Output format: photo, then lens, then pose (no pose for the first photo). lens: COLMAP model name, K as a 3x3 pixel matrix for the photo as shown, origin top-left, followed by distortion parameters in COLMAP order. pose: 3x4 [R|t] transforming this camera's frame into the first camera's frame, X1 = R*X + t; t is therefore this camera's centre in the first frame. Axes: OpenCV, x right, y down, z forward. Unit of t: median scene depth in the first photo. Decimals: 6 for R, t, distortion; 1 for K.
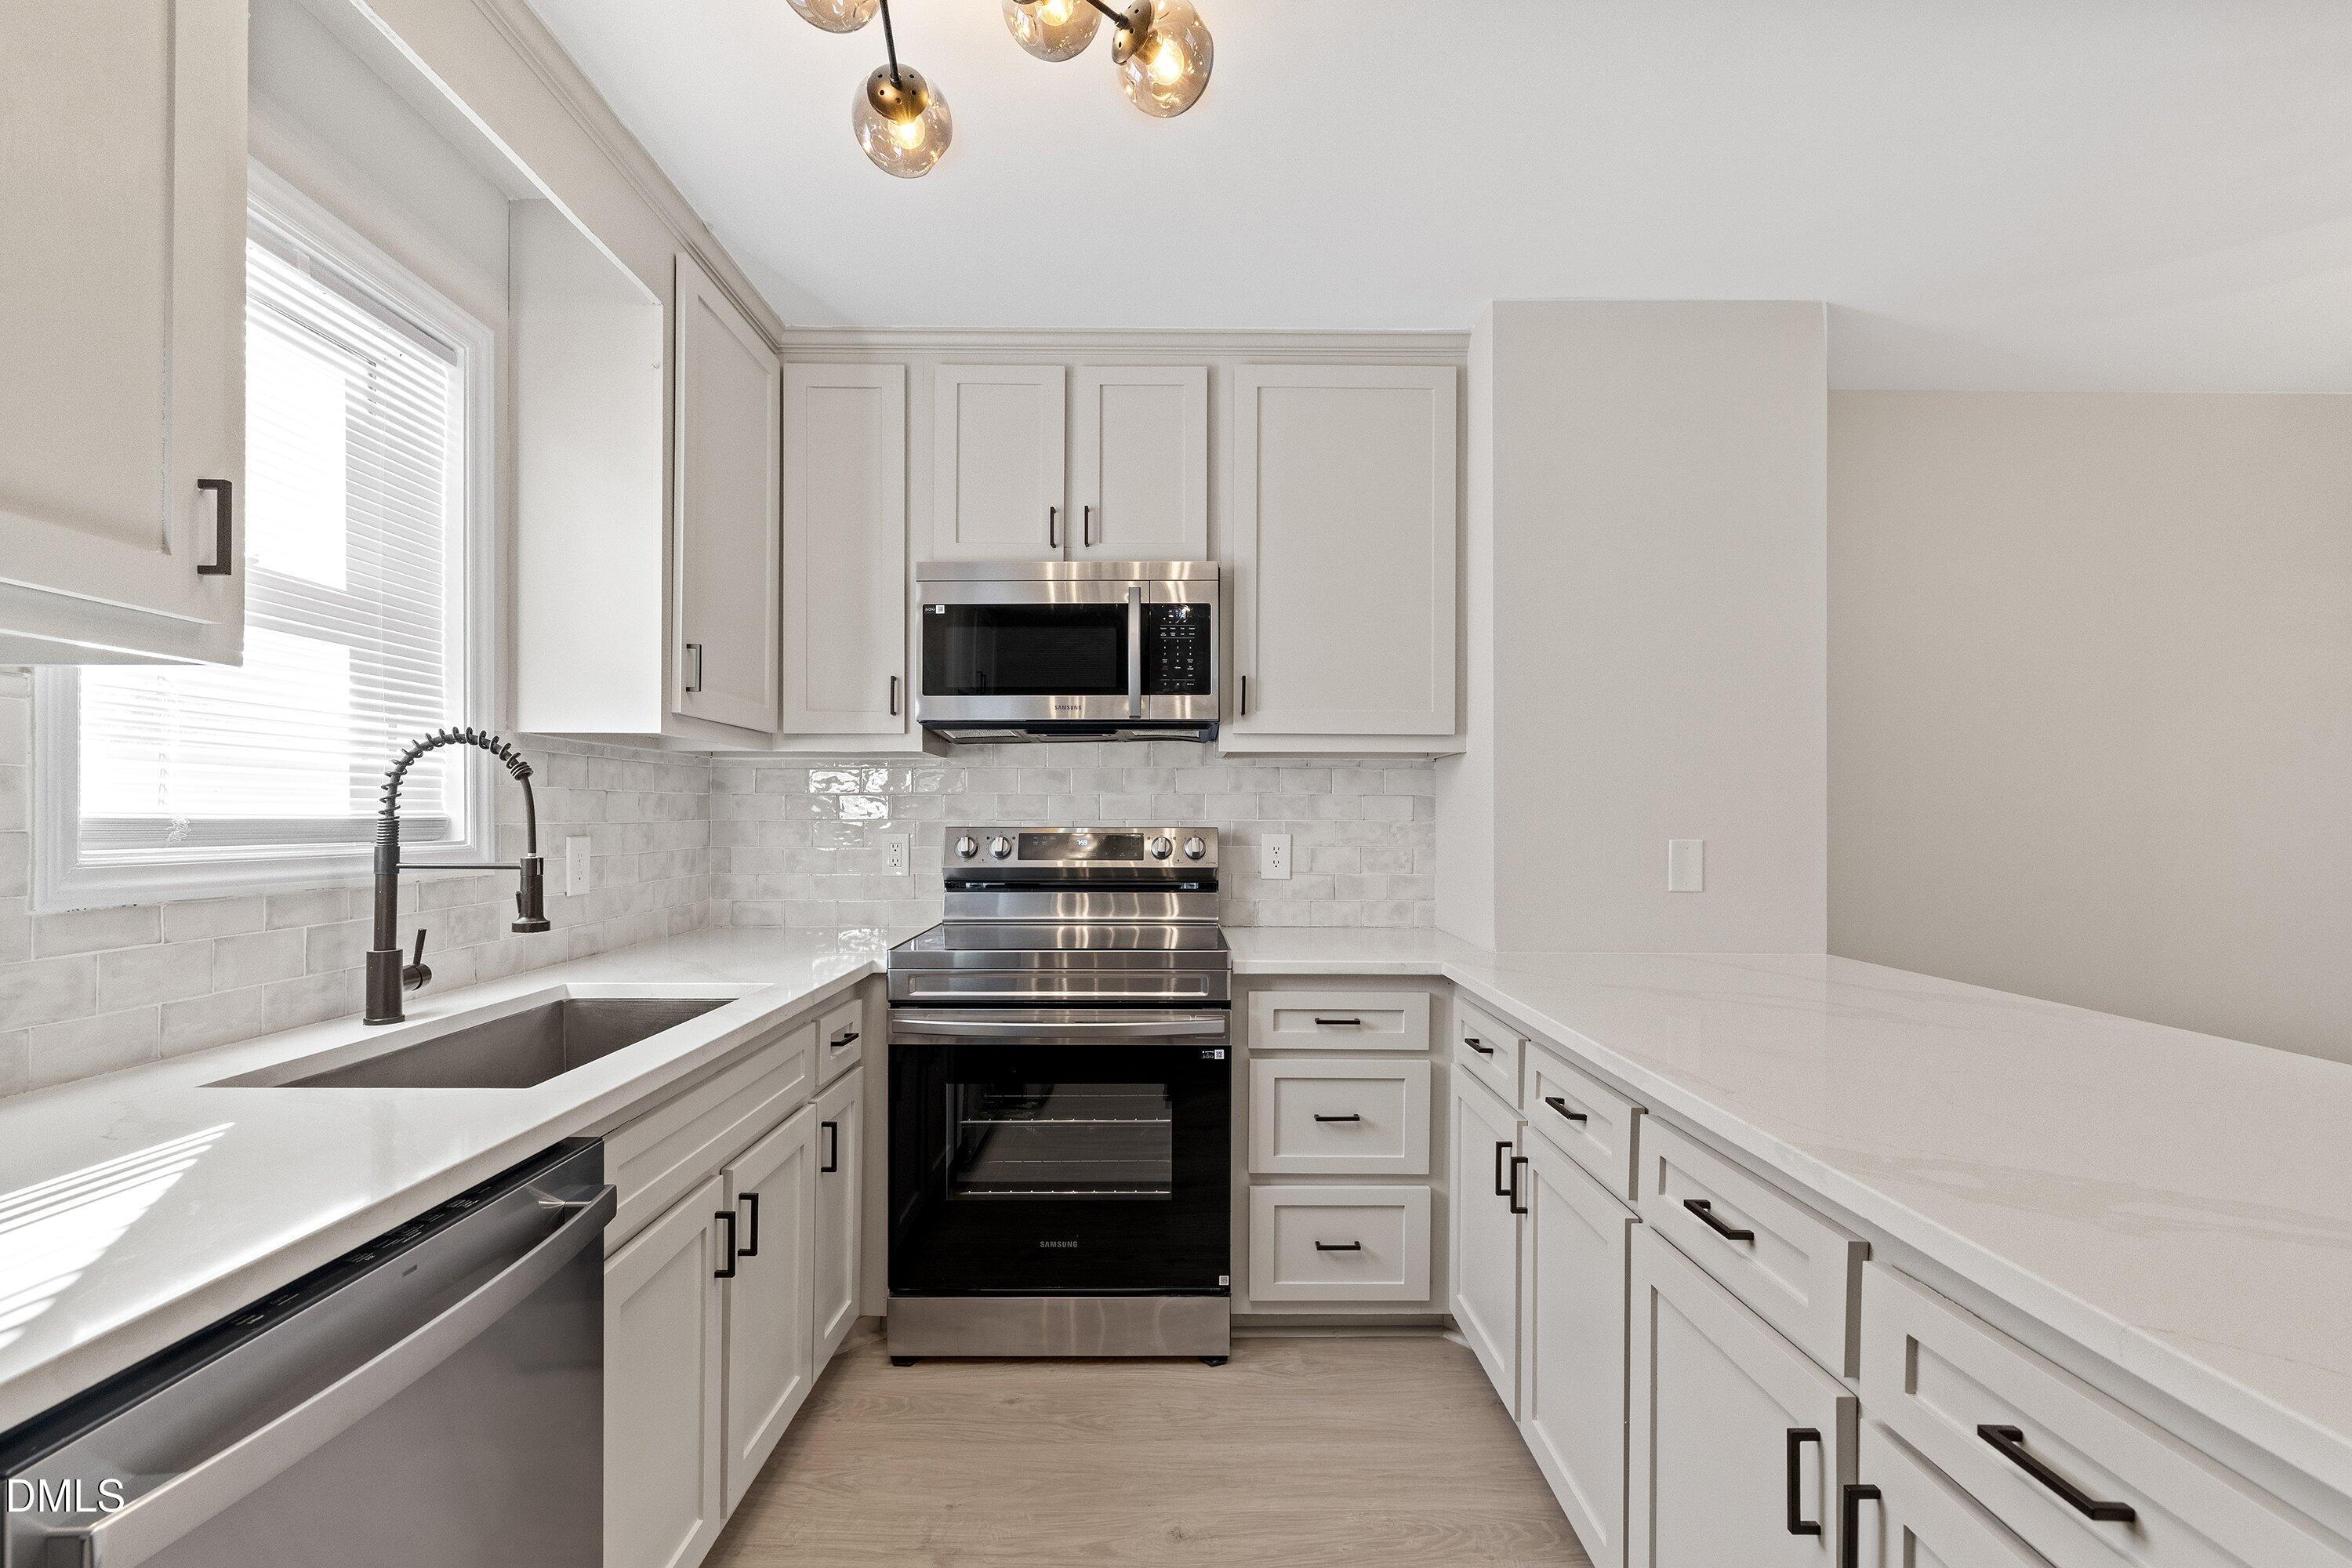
lens RADIAL K [[1033.6, 0, 1187.3], [0, 1033.6, 813.9], [0, 0, 1]] dist [0.001515, 0.000620]
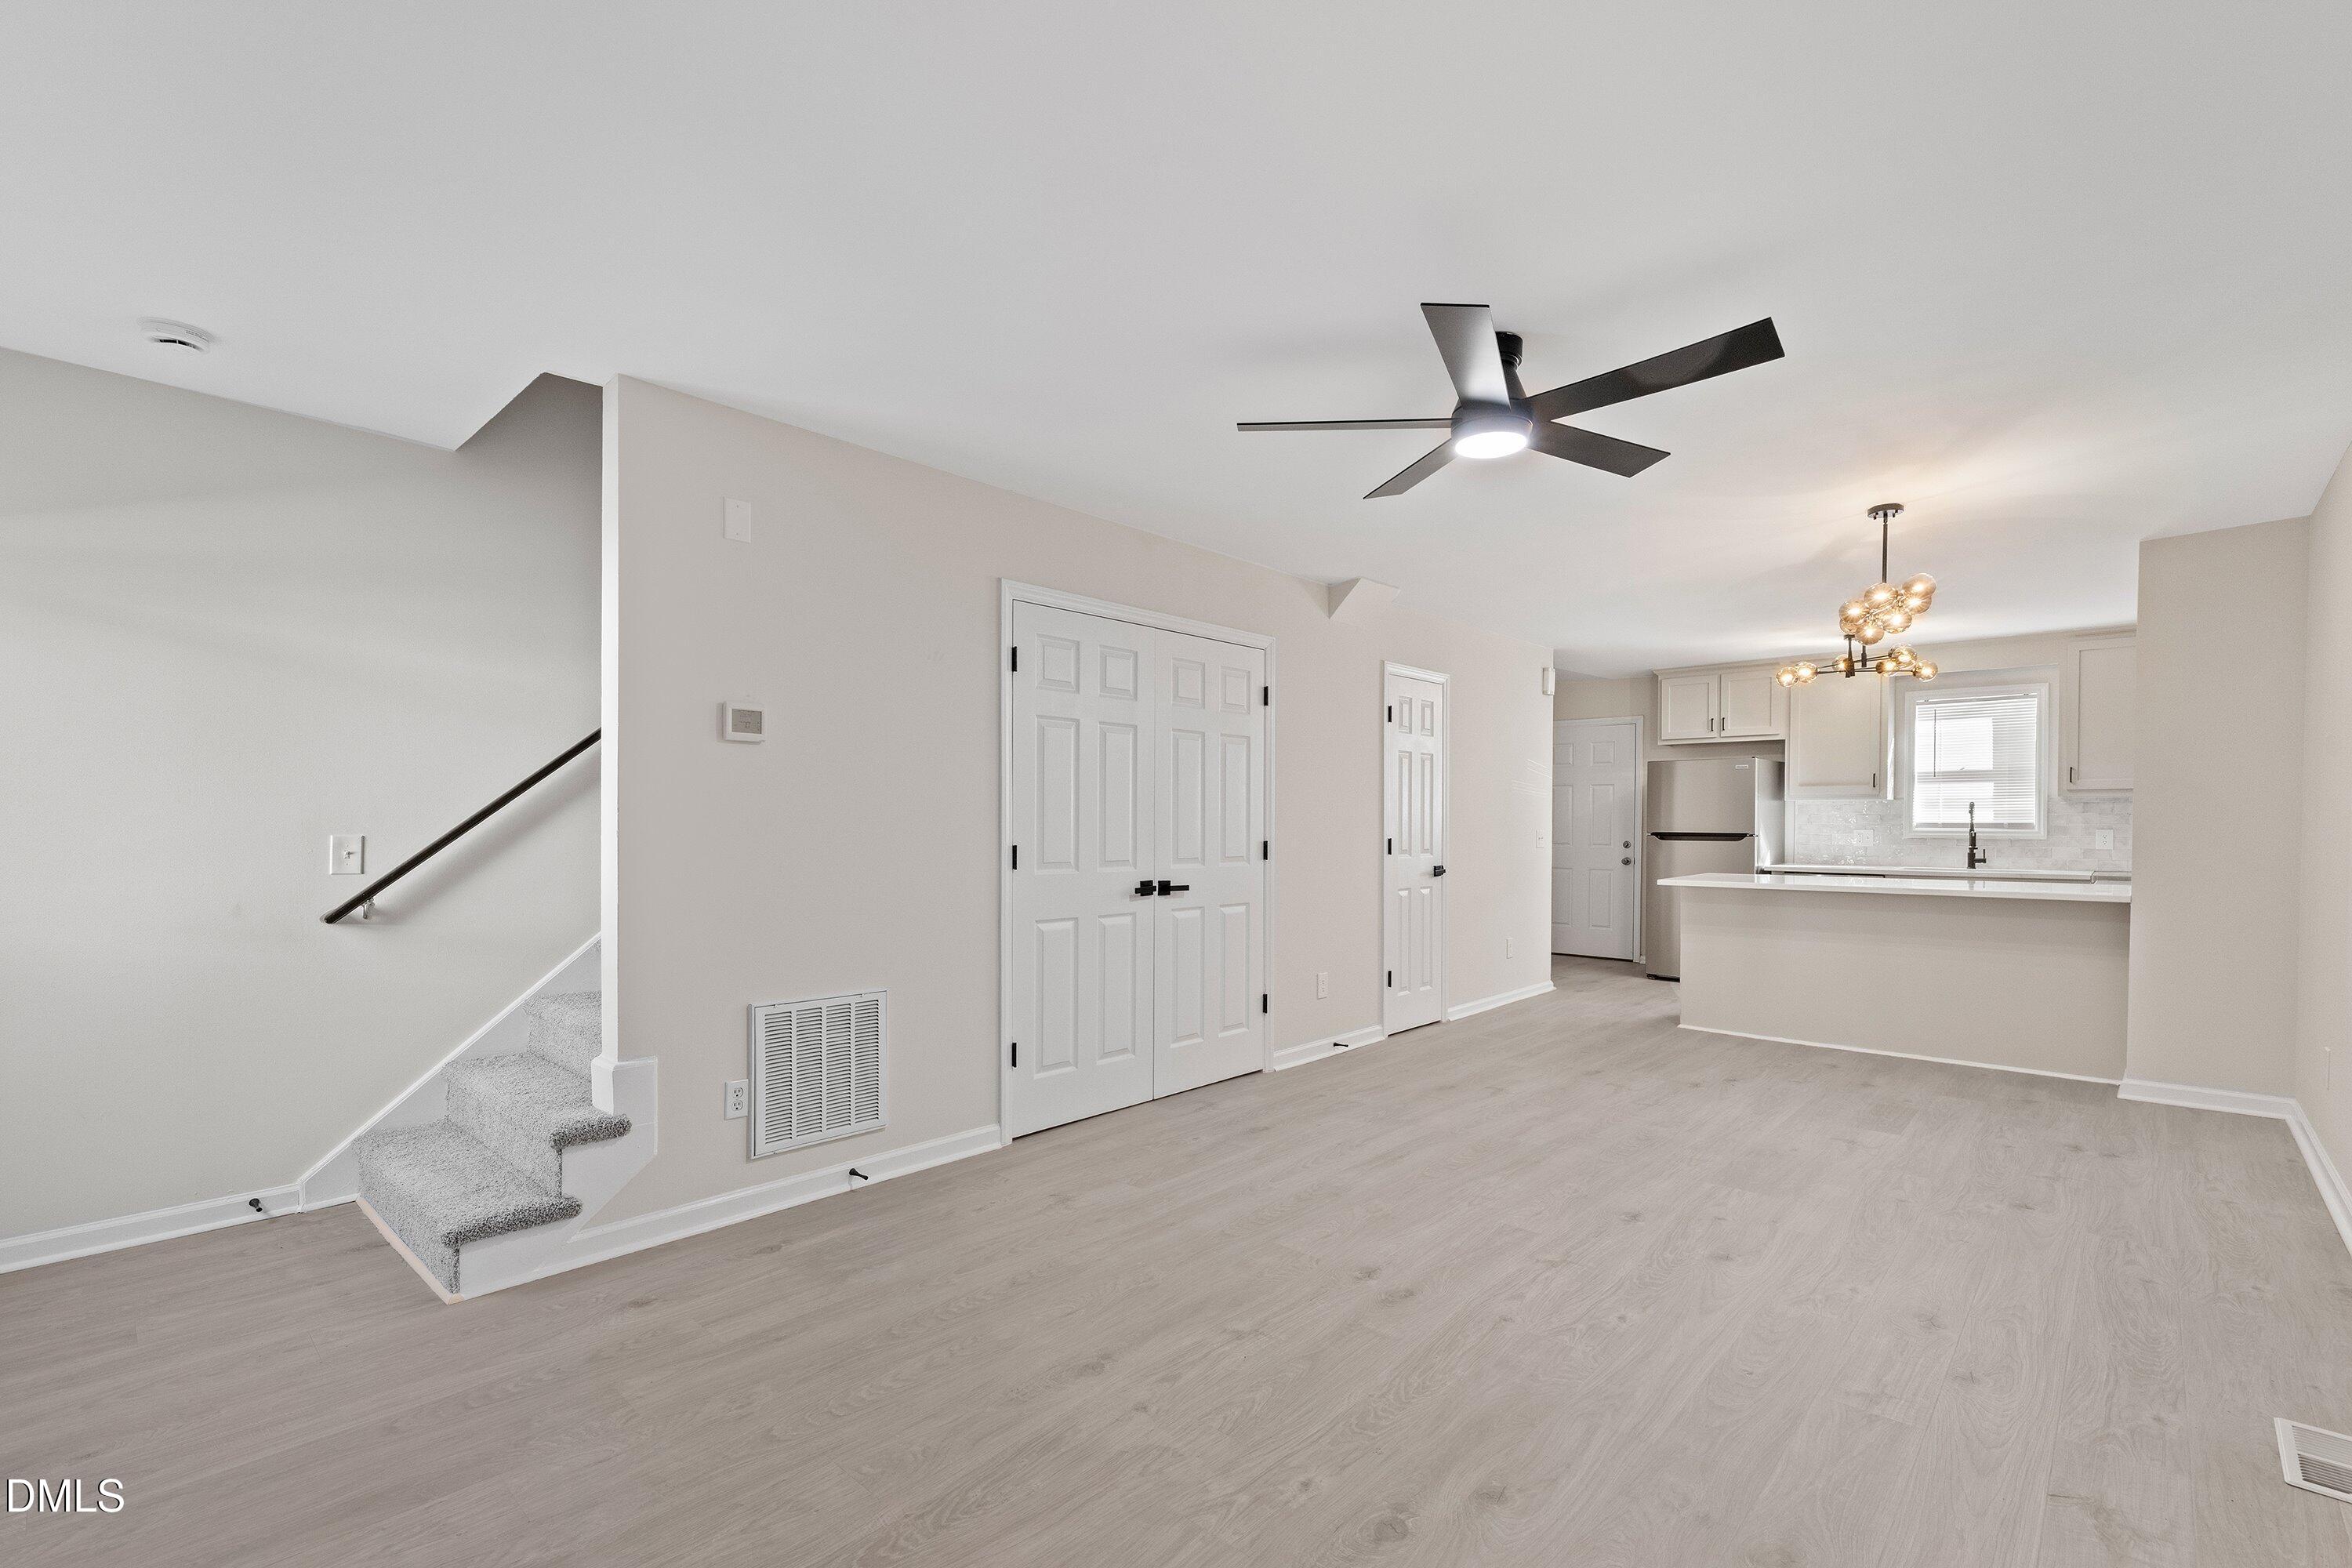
lens RADIAL K [[1048.0, 0, 1176.9], [0, 1048.0, 833.4], [0, 0, 1]] dist [0.000907, 0.000273]
pose [[-0.687610, 0.005641, -0.726058, 3.386589], [0.000372, 0.999972, 0.007417, 0.010067], [0.726080, 0.004830, -0.687593, 1.130695]]
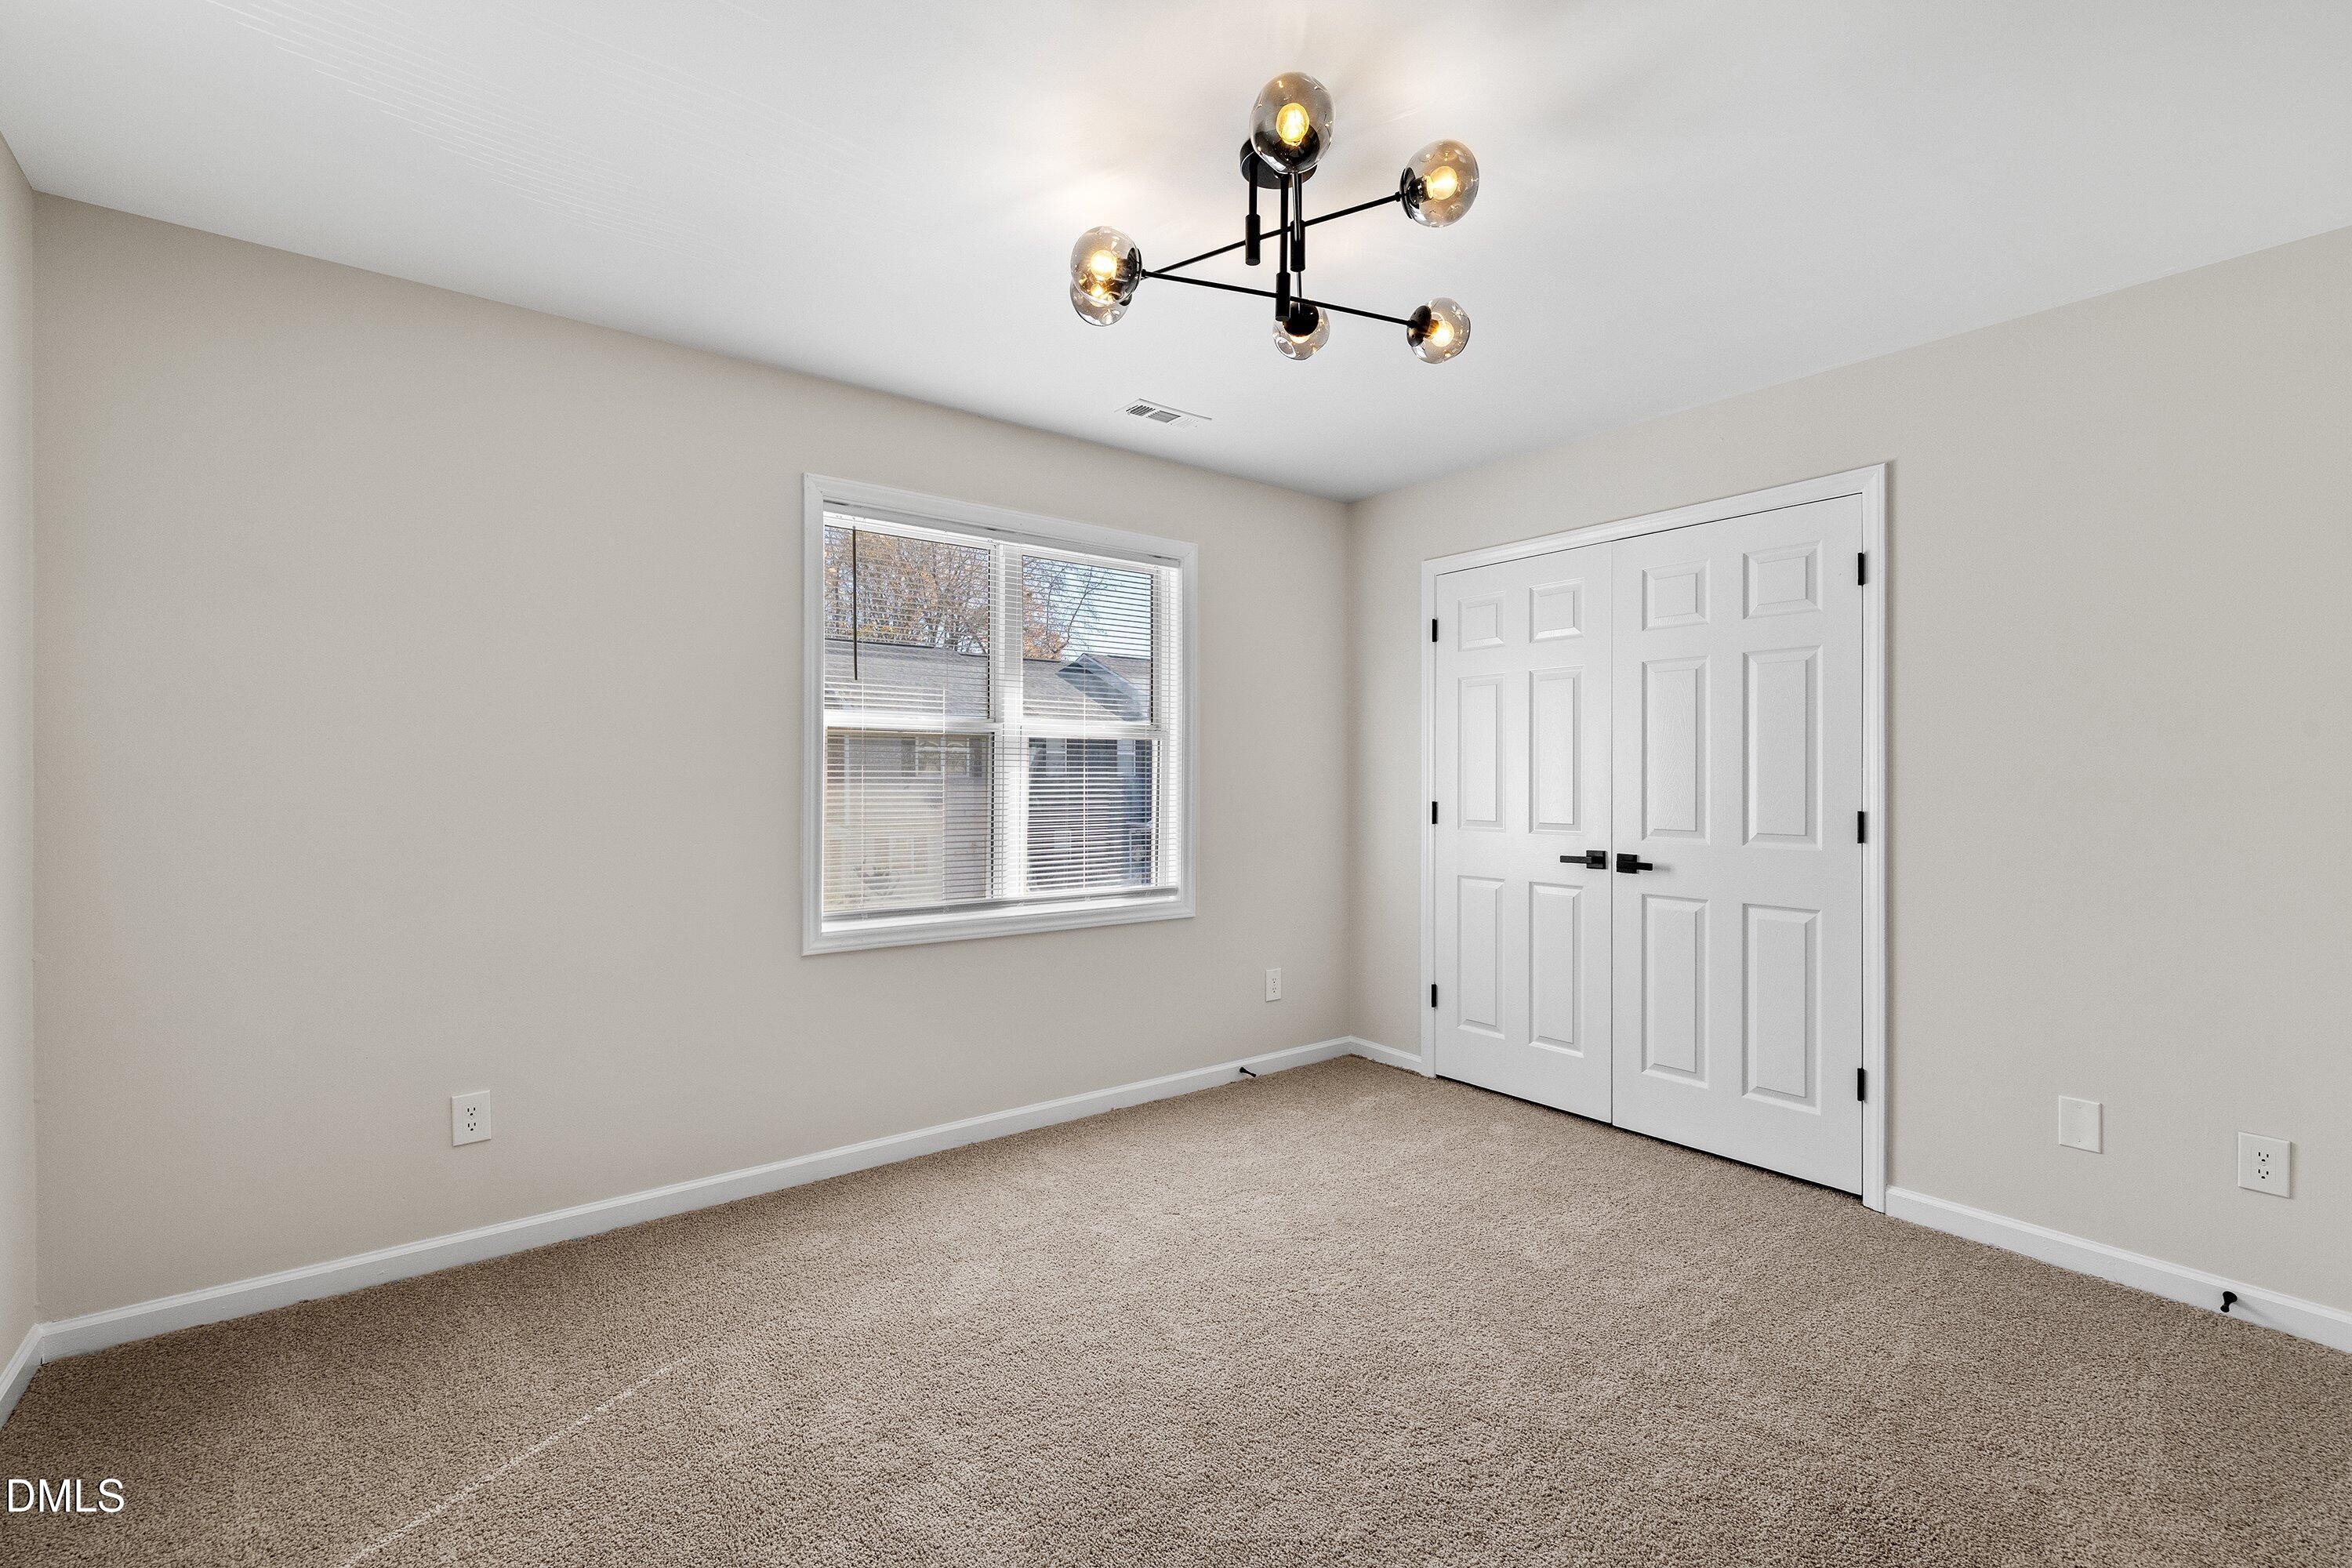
lens RADIAL K [[1002.1, 0, 1176.0], [0, 1002.1, 784.0], [0, 0, 1]] dist [0.000589, 0.000259]
pose [[-0.596132, -0.005924, 0.802865, 1.170972], [-0.003764, 0.999982, 0.004583, 0.006740], [-0.802878, -0.000290, -0.596144, 1.173920]]
